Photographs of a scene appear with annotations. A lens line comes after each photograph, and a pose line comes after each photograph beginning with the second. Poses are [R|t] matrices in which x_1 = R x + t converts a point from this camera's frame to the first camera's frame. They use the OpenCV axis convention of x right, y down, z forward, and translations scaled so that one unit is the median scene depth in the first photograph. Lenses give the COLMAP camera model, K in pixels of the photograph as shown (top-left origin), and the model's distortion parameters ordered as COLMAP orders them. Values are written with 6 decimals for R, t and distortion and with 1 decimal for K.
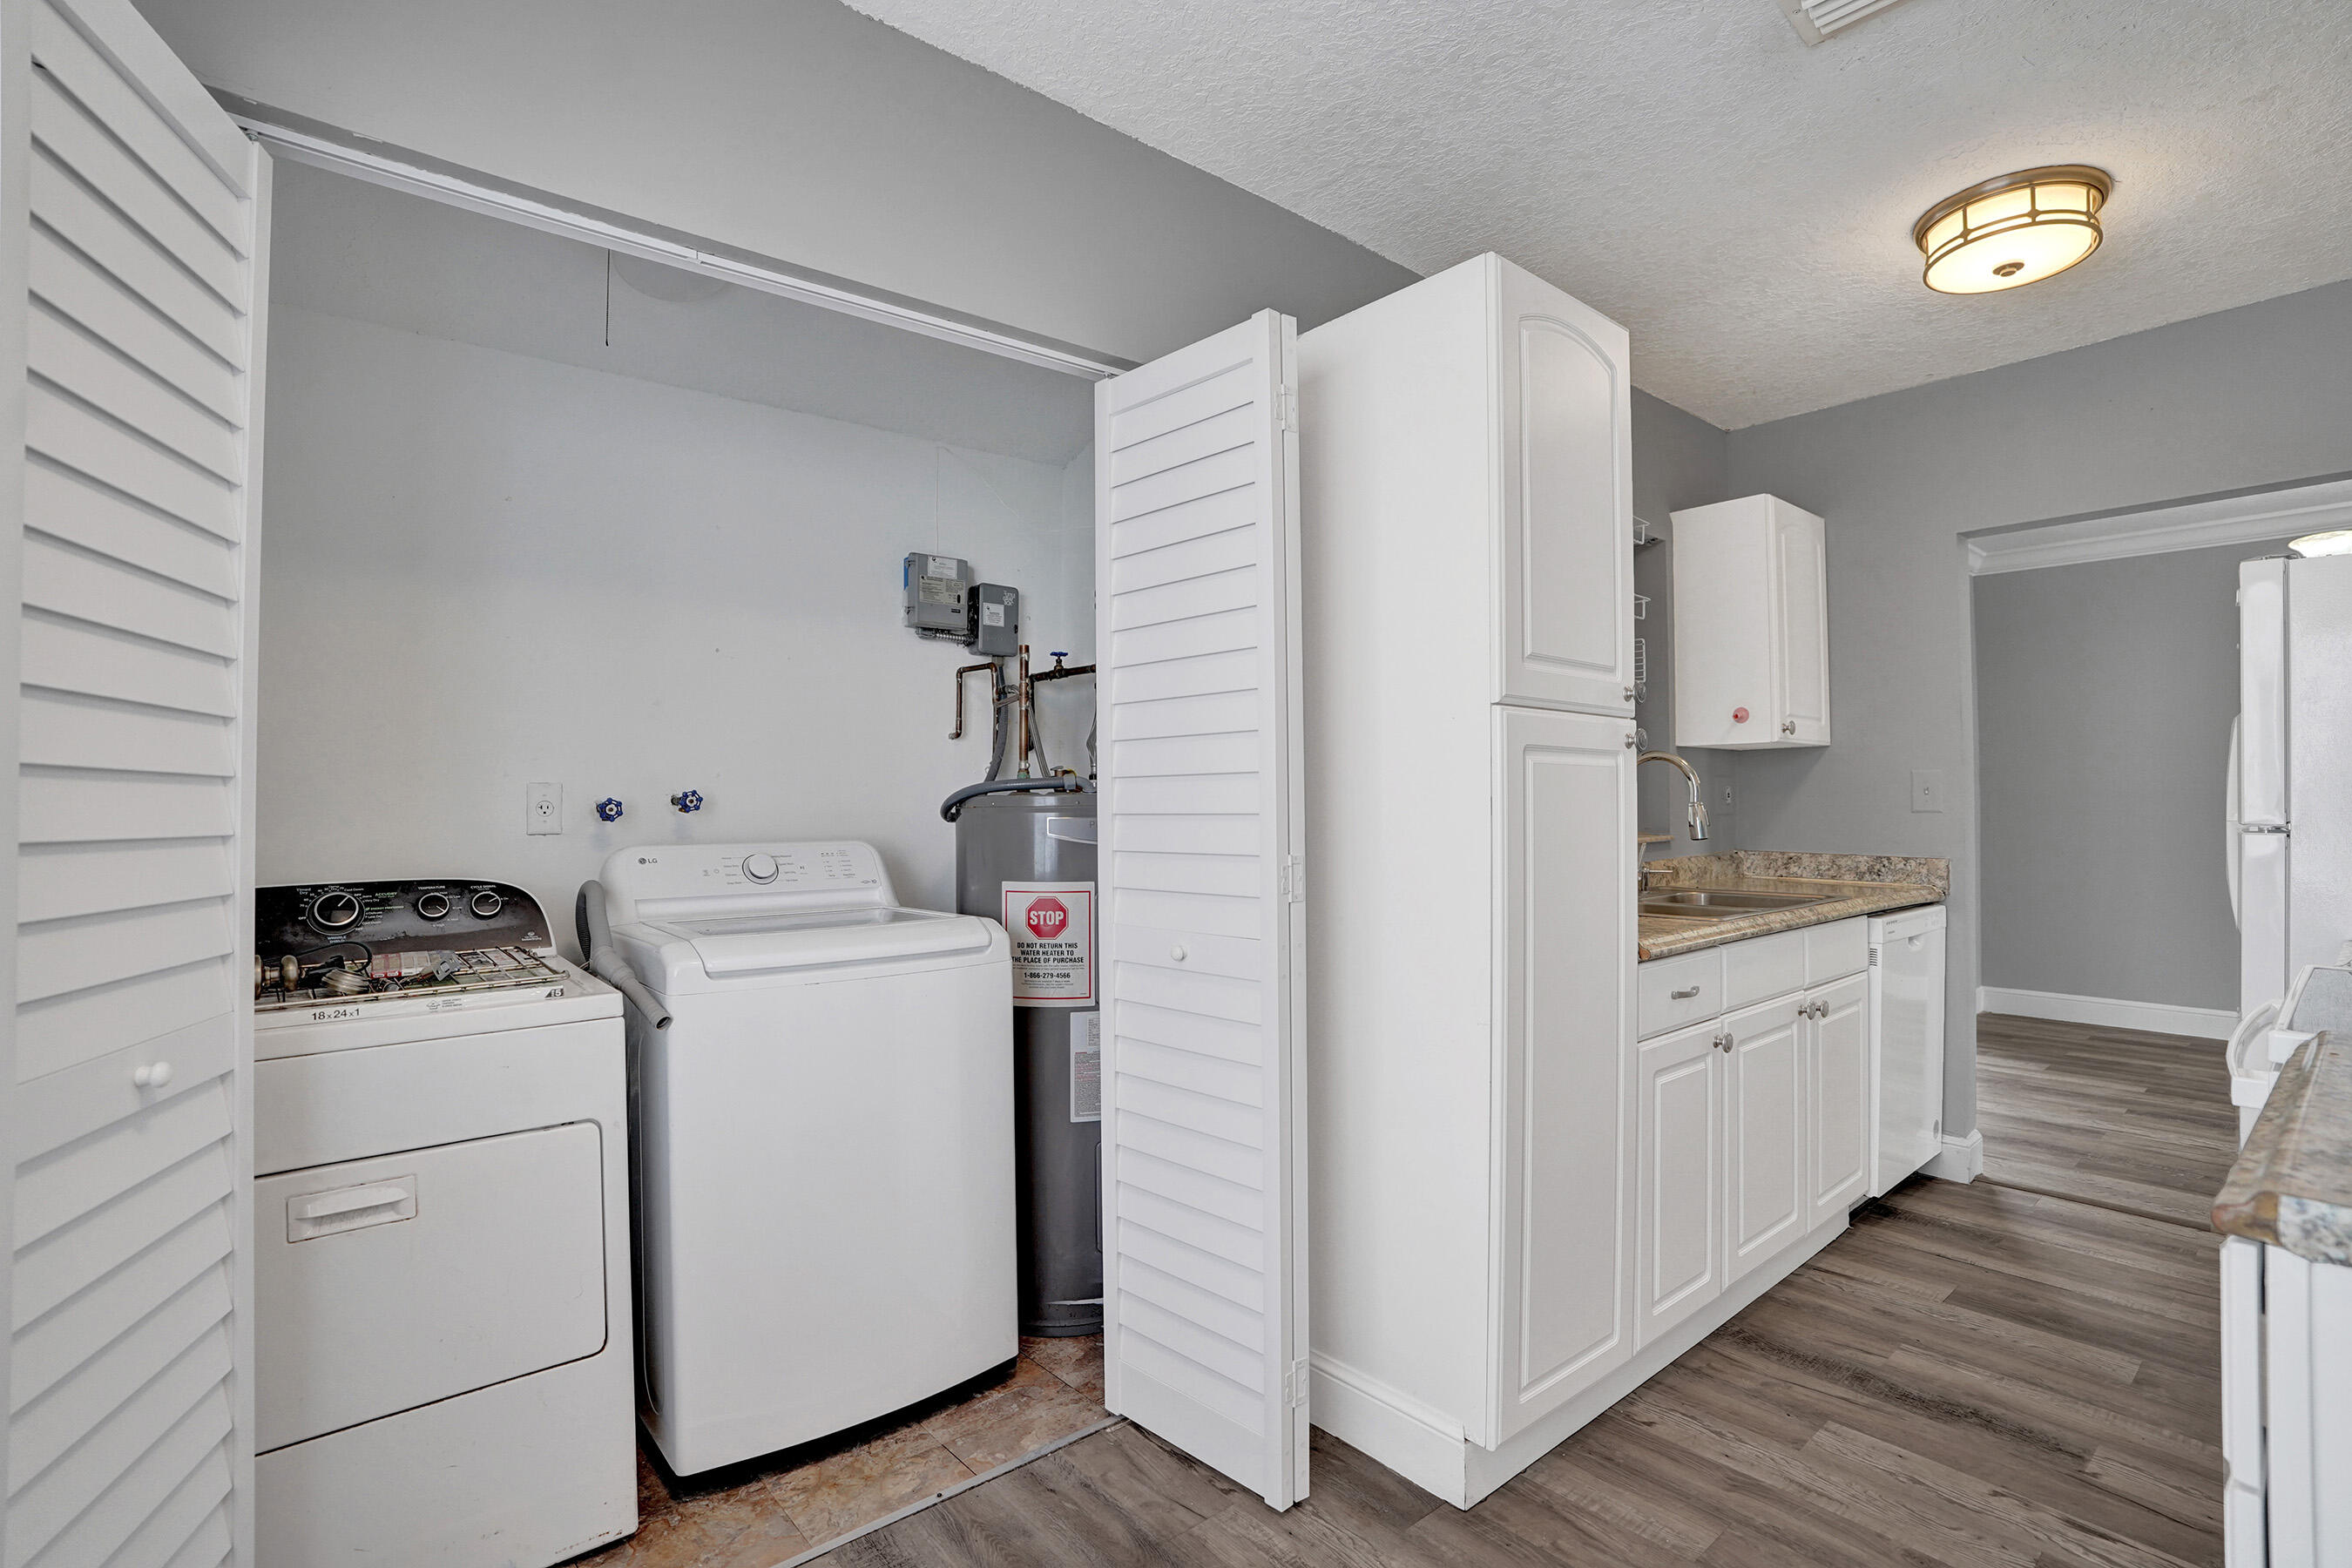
lens RADIAL K [[1097.1, 0, 1182.3], [0, 1097.1, 769.9], [0, 0, 1]] dist [-0.057949, 0.020022]
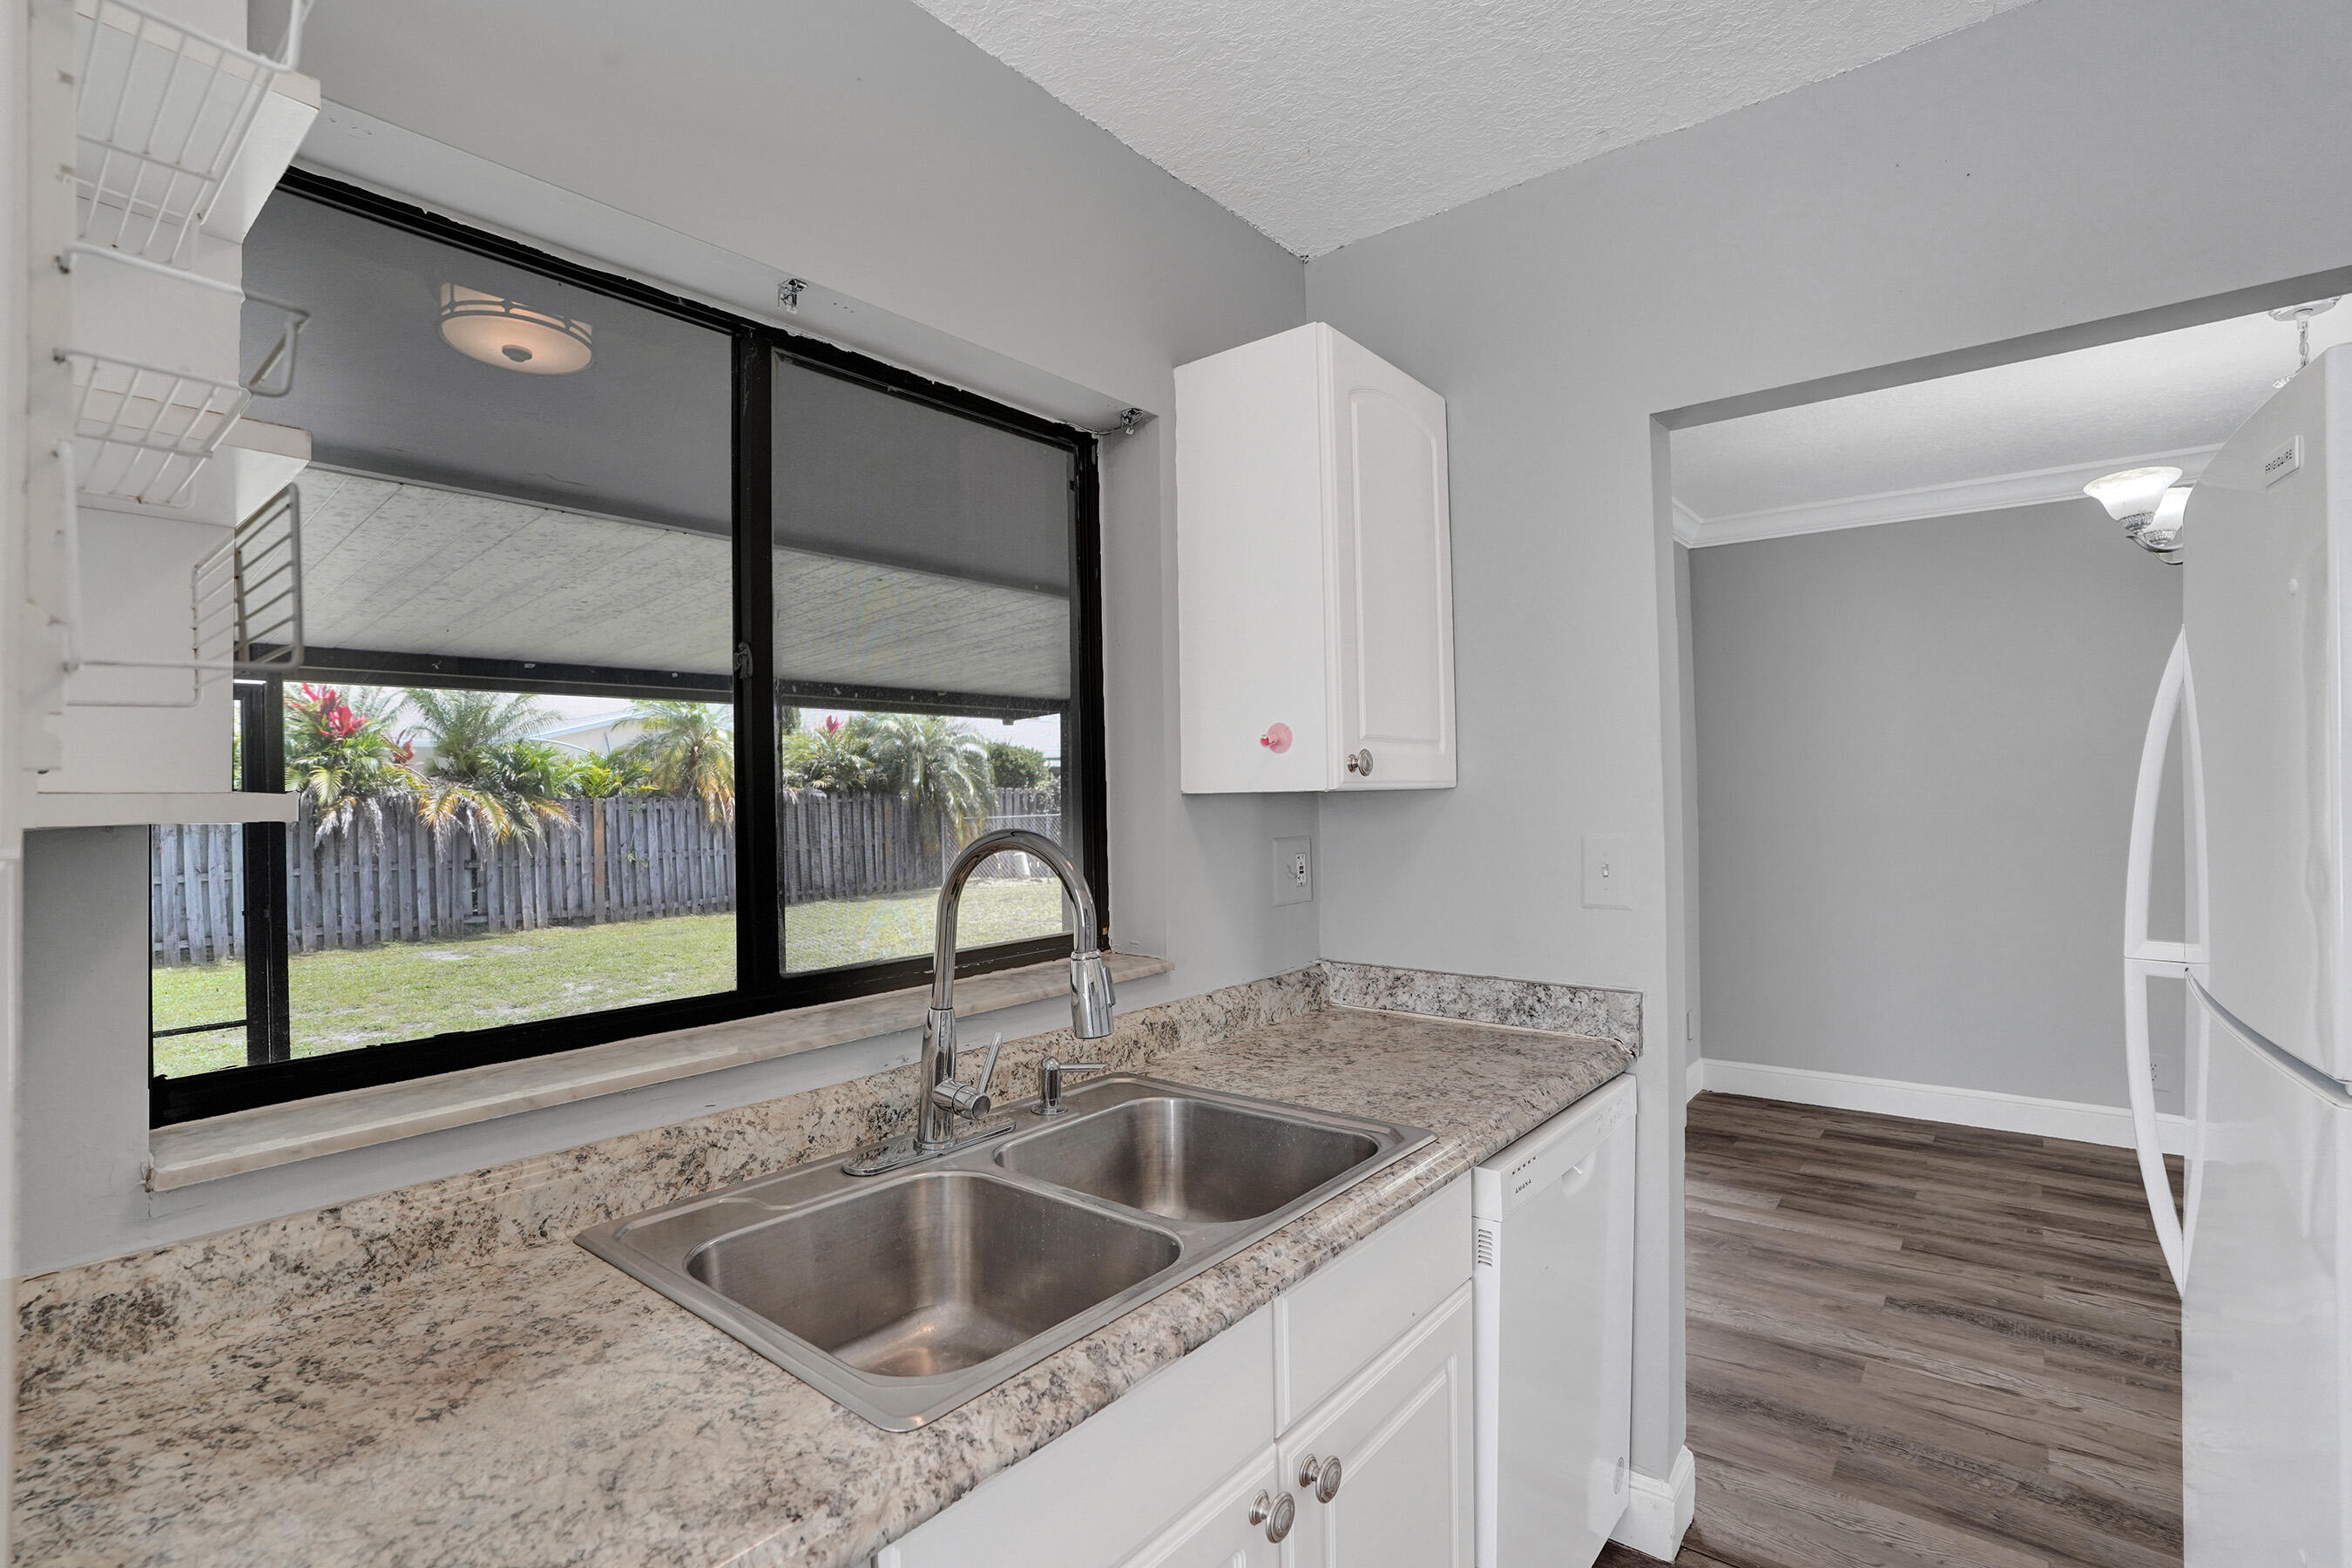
lens RADIAL K [[1097.1, 0, 1170.3], [0, 1097.1, 790.6], [0, 0, 1]] dist [-0.057949, 0.020022]
pose [[0.982738, -0.011312, 0.184659, 0.346131], [0.009287, 0.999887, 0.011827, -0.029695], [-0.184772, -0.009908, 0.982731, 0.456544]]
